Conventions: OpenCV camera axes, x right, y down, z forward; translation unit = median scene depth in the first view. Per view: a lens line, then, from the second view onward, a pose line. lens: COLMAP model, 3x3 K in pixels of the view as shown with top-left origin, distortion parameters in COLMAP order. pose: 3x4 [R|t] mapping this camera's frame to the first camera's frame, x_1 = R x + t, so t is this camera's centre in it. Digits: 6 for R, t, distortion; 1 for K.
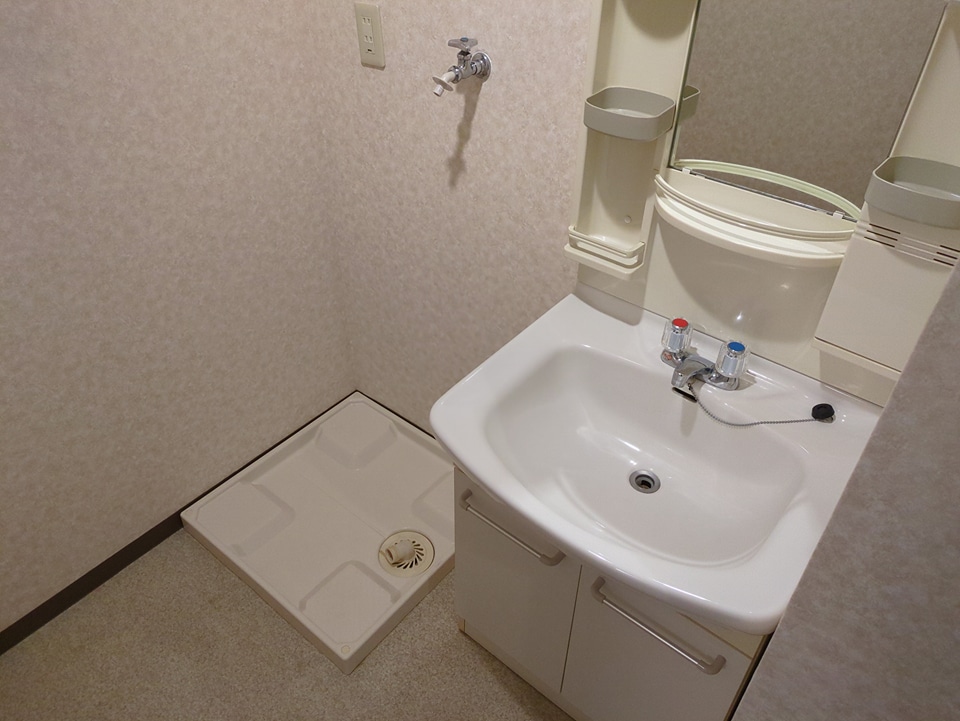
lens RADIAL K [[713.2, 0, 466.9], [0, 713.2, 361.0], [0, 0, 1]] dist [0.049976, -0.033482]
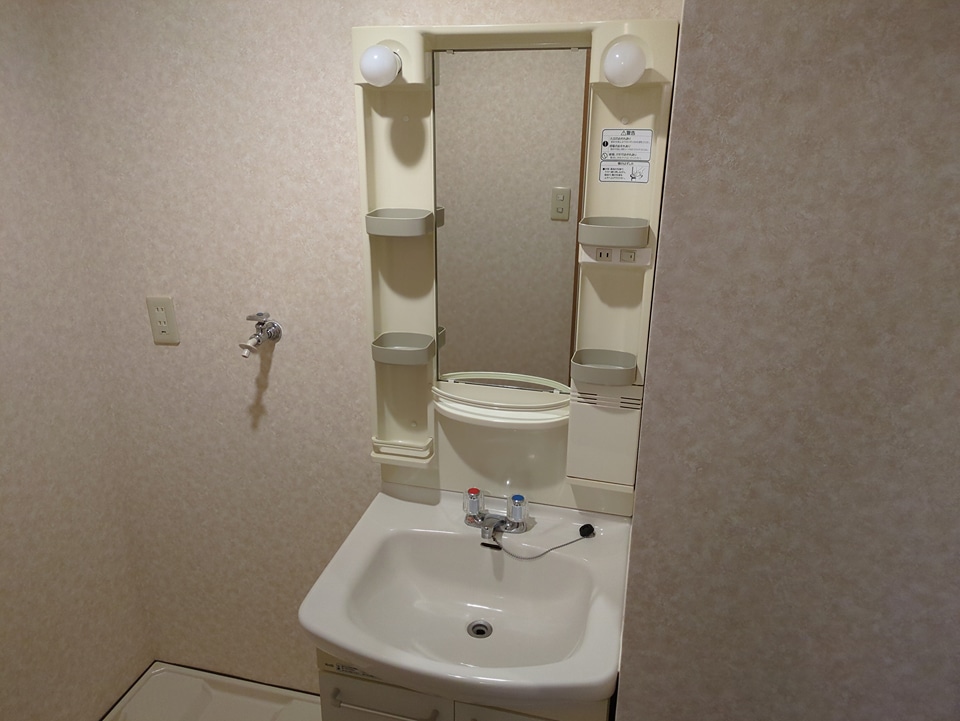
lens RADIAL K [[713.2, 0, 464.2], [0, 713.2, 357.2], [0, 0, 1]] dist [0.049976, -0.033482]
pose [[0.903861, -0.142812, 0.403286, -0.169735], [0.266671, 0.925181, -0.270049, 0.055340], [-0.334547, 0.351632, 0.874319, -0.177764]]
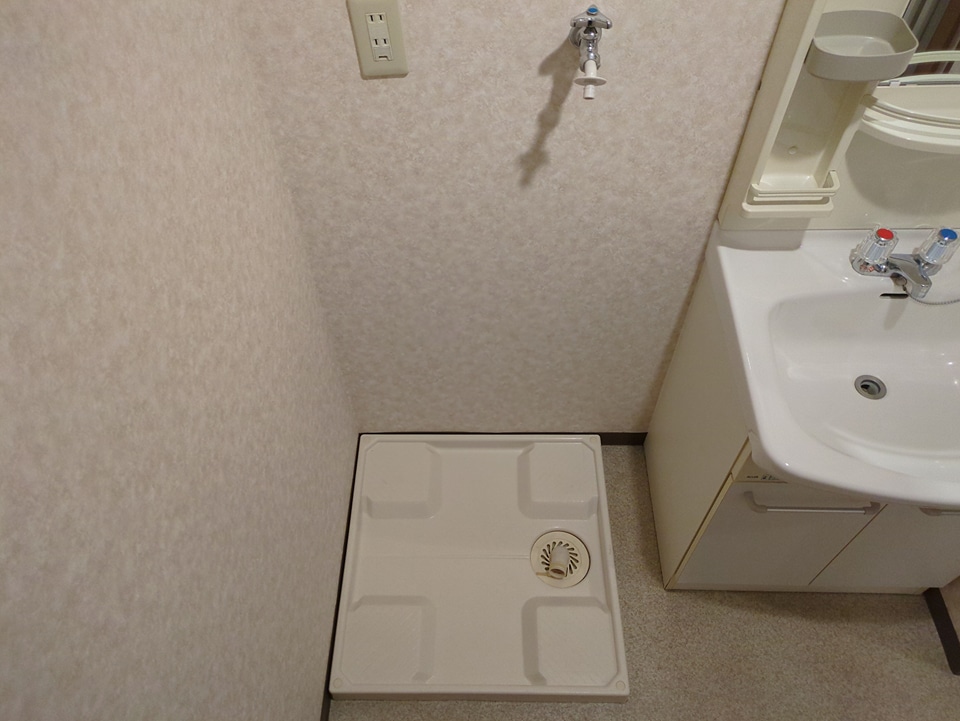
lens RADIAL K [[713.2, 0, 473.3], [0, 713.2, 369.2], [0, 0, 1]] dist [0.049976, -0.033482]
pose [[0.779453, -0.516812, 0.354059, -0.465052], [0.417065, 0.849814, 0.322295, -0.360037], [-0.467450, -0.103548, 0.877934, 0.314846]]
